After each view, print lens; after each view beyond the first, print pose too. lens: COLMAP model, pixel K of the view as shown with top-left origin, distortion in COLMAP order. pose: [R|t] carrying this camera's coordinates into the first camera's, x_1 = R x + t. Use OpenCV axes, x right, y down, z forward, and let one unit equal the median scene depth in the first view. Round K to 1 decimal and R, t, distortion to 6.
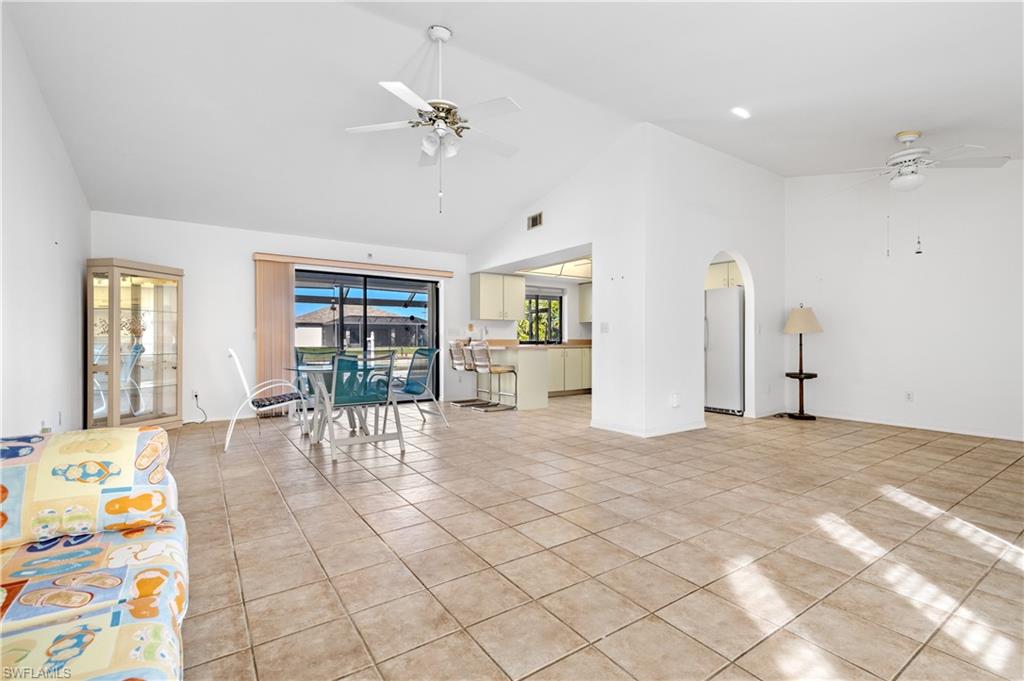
lens RADIAL K [[462.5, 0, 519.1], [0, 462.5, 344.8], [0, 0, 1]] dist [0.000267, -0.001233]
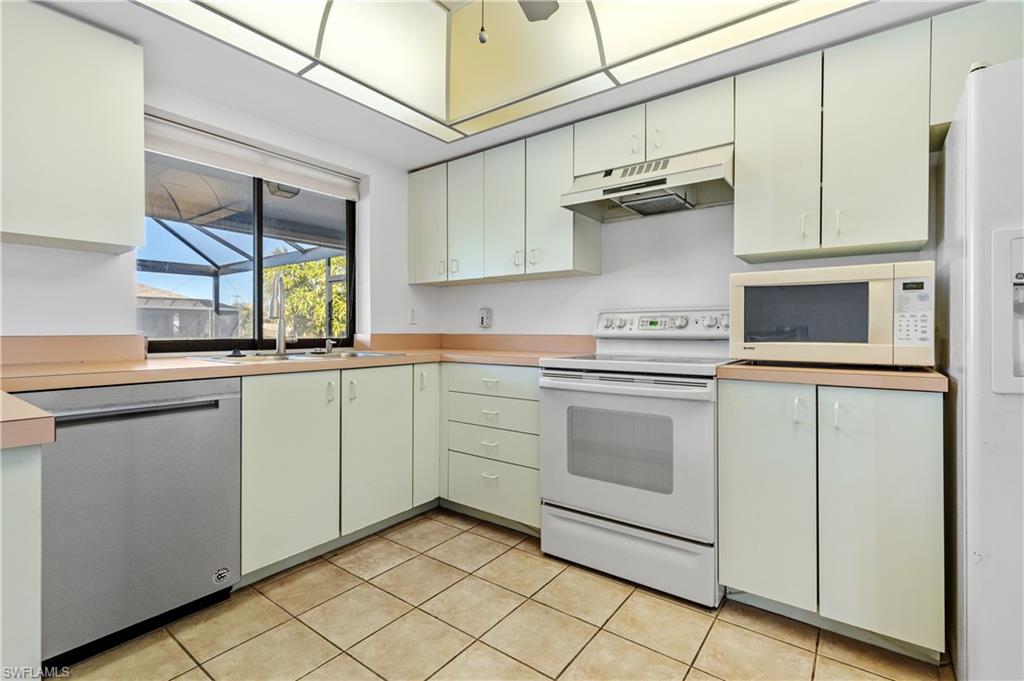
lens RADIAL K [[462.5, 0, 520.5], [0, 462.5, 332.1], [0, 0, 1]] dist [0.000267, -0.001233]
pose [[0.953641, 0.002014, 0.300938, 0.354896], [-0.000364, 0.999985, -0.005537, -0.035840], [-0.300945, 0.005171, 0.953628, 2.201876]]
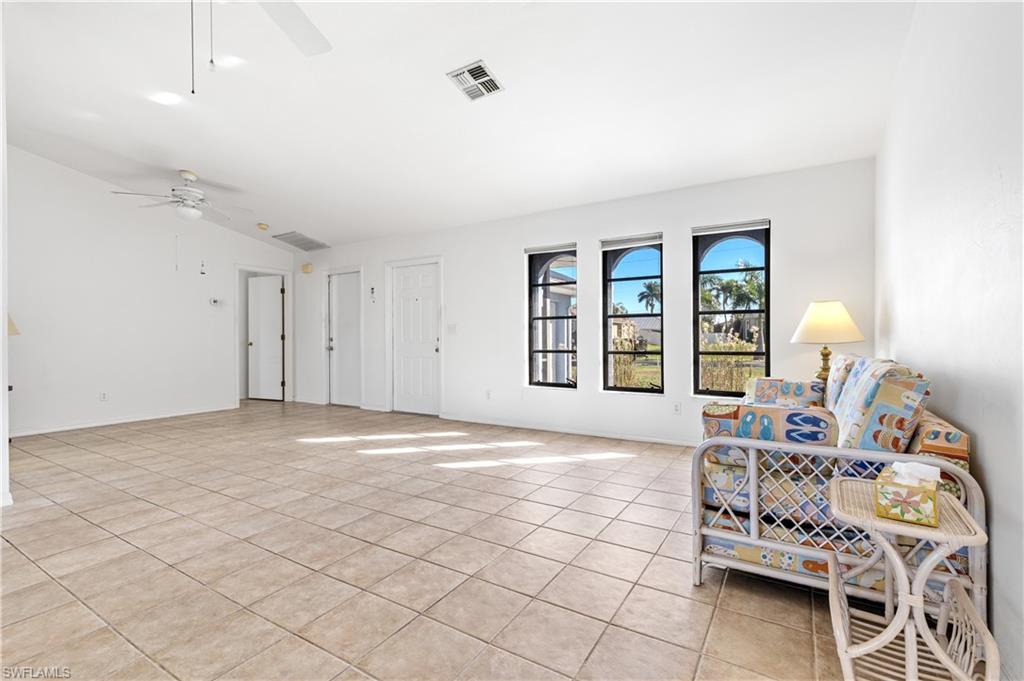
lens RADIAL K [[462.5, 0, 507.7], [0, 462.5, 337.1], [0, 0, 1]] dist [0.000267, -0.001233]
pose [[-0.383492, 0.000827, 0.923544, -0.941508], [0.018105, 0.999814, 0.006622, -0.023962], [-0.923367, 0.019260, -0.383436, 1.065660]]
